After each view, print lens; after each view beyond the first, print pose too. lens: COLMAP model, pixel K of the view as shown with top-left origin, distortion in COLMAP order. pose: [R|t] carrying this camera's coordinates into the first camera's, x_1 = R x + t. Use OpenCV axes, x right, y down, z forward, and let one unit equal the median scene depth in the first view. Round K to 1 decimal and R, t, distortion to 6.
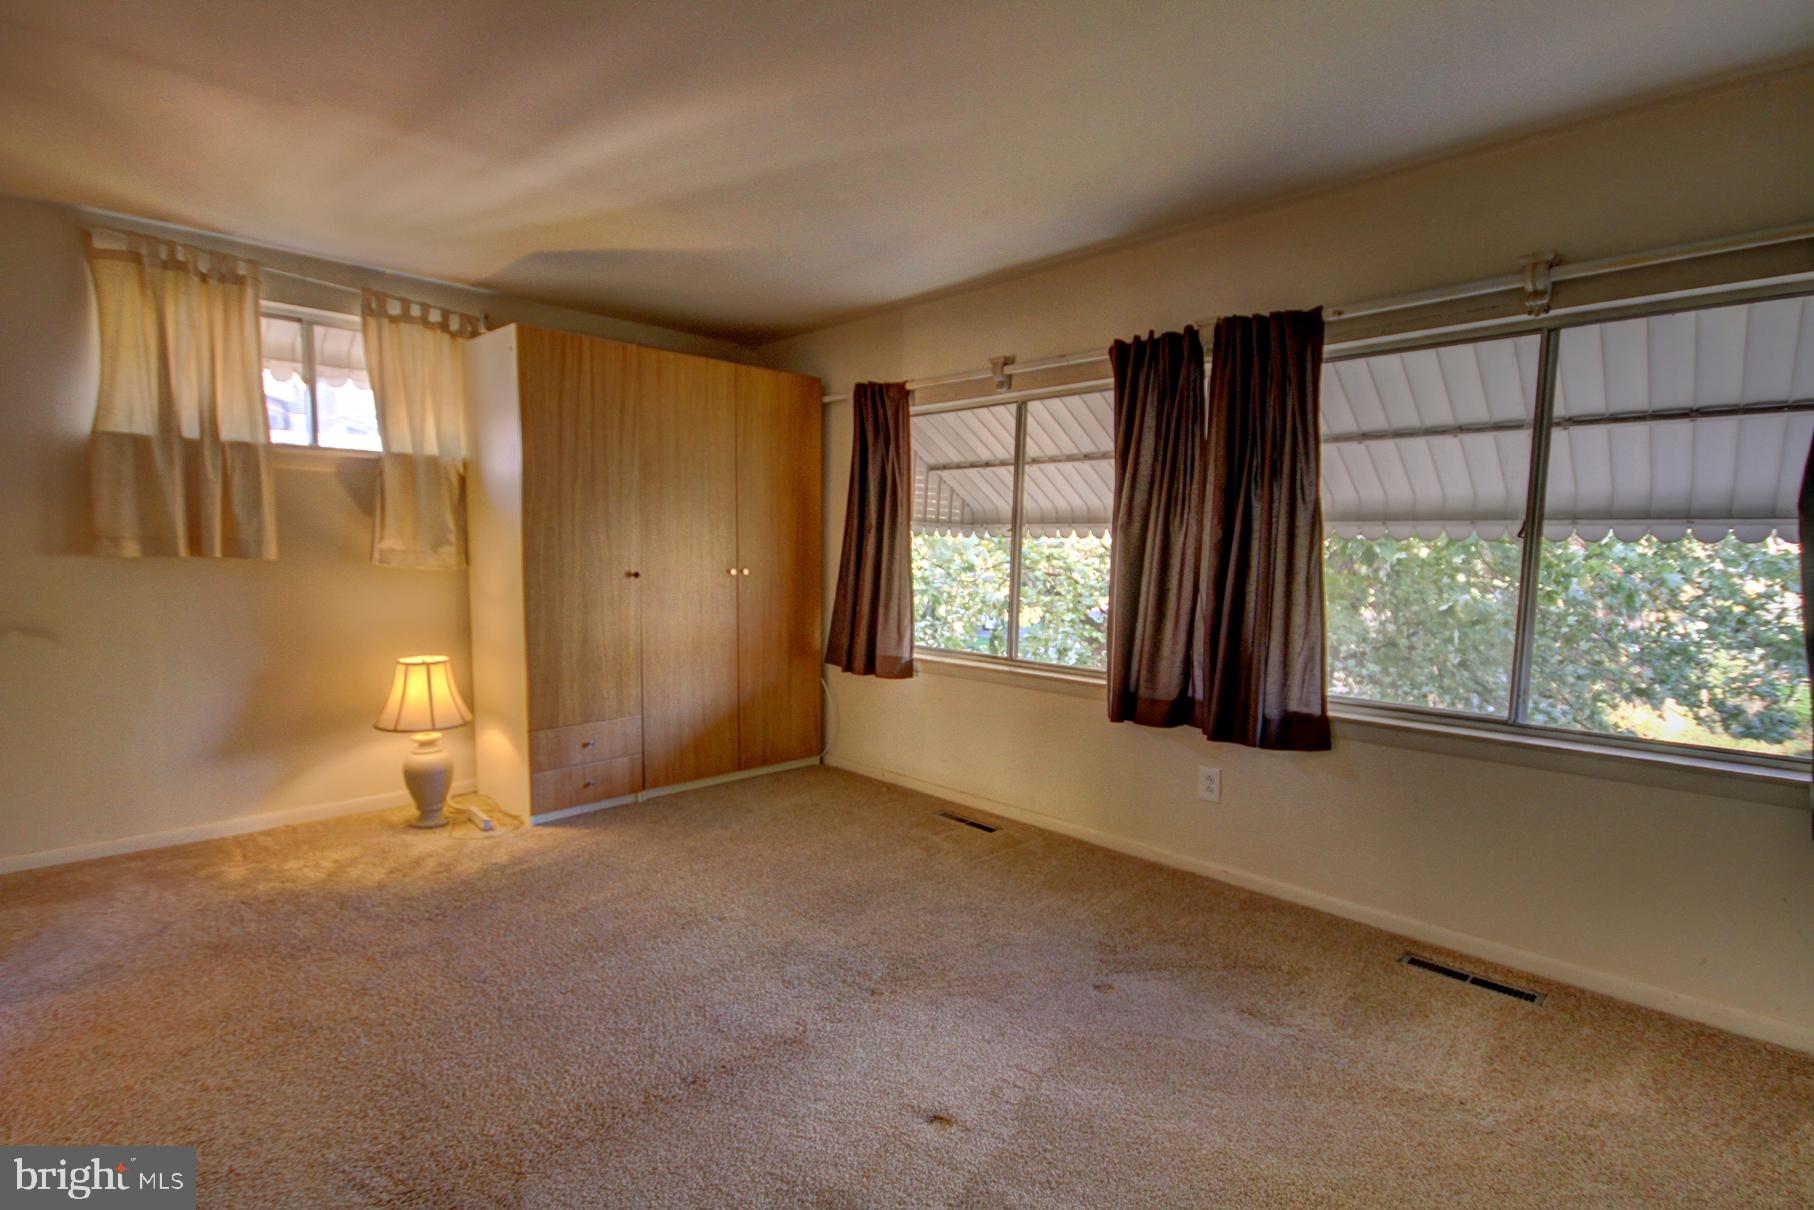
lens RADIAL K [[851.0, 0, 914.0], [0, 851.0, 630.5], [0, 0, 1]] dist [0.002572, 0.000738]
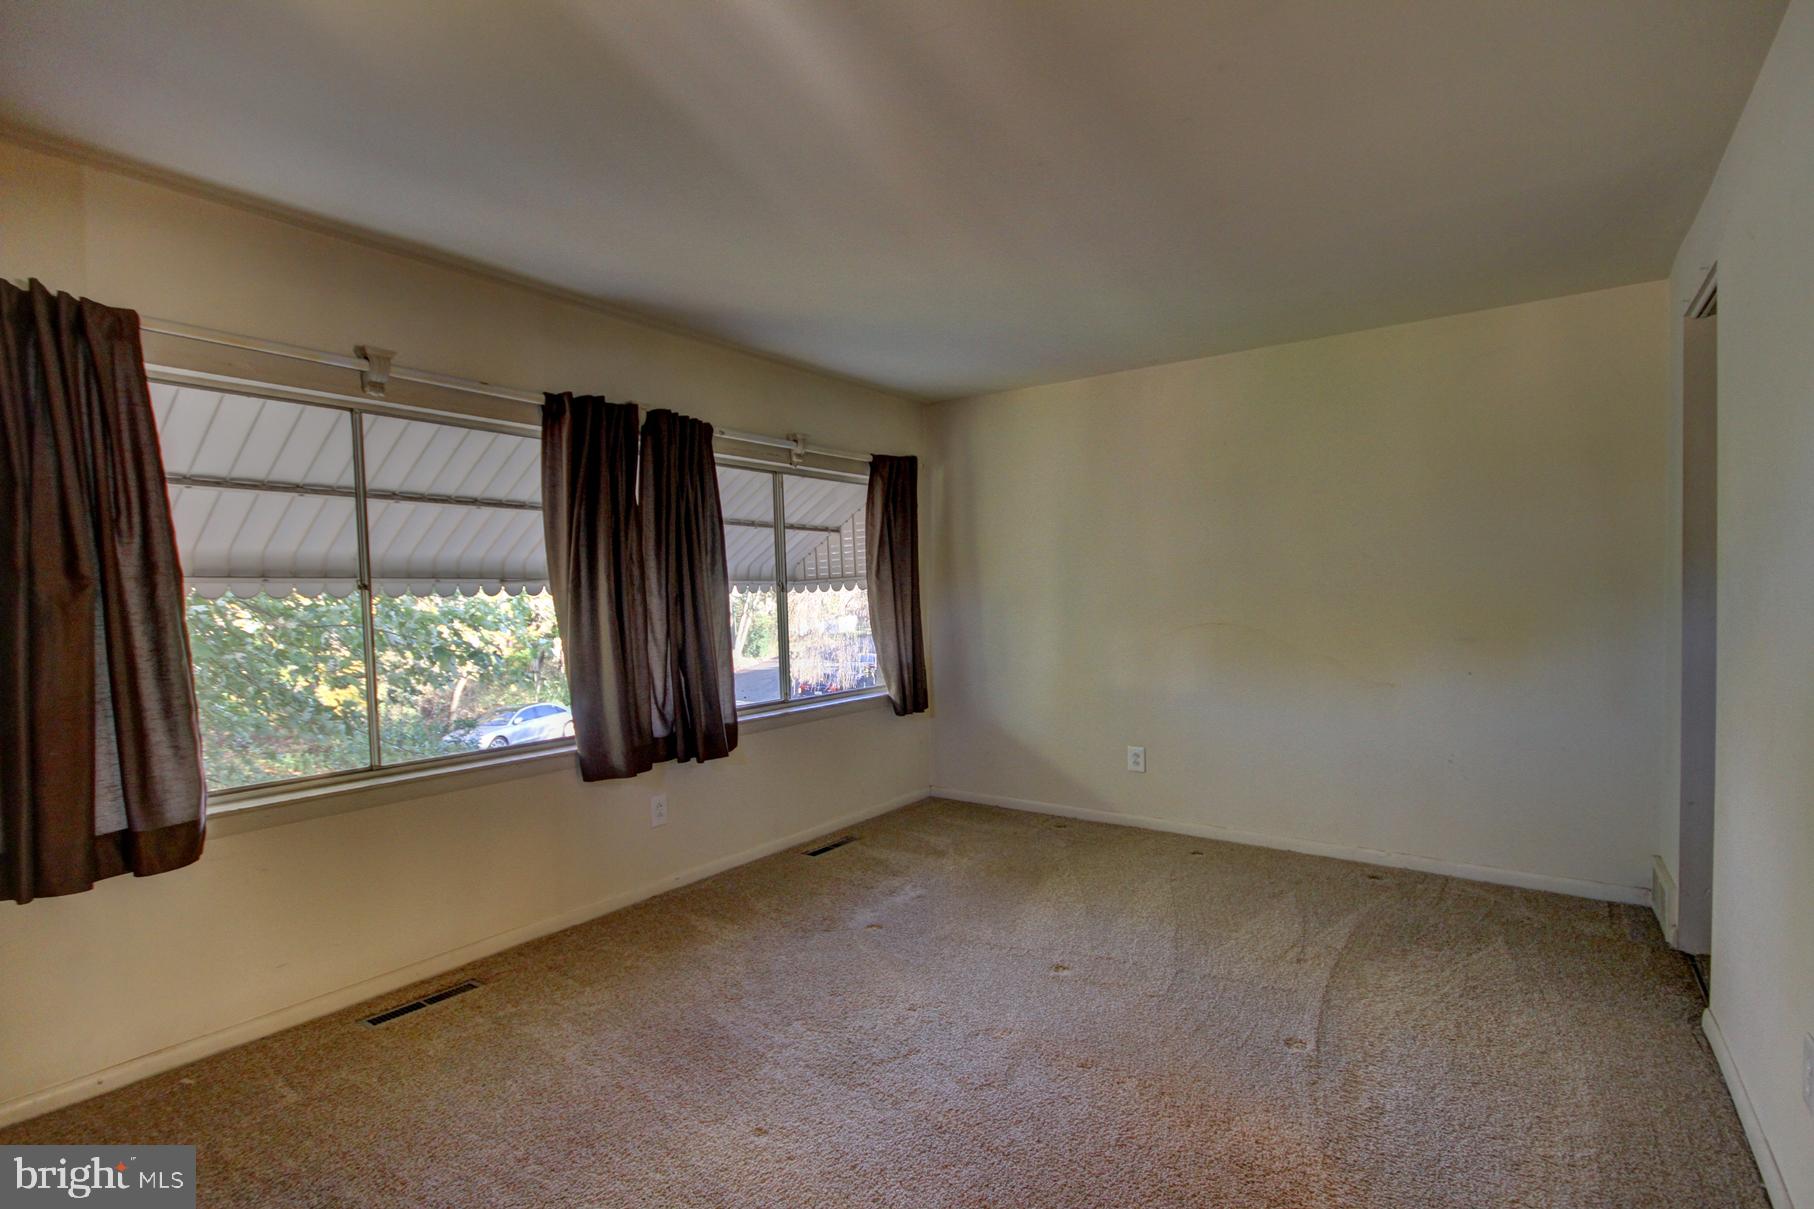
lens RADIAL K [[871.4, 0, 907.0], [0, 871.4, 604.5], [0, 0, 1]] dist [-0.000134, 0.000320]
pose [[-0.163291, -0.018095, 0.986412, -0.772943], [0.118922, 0.992180, 0.037887, -0.086717], [-0.979384, 0.123493, -0.159863, 0.764560]]
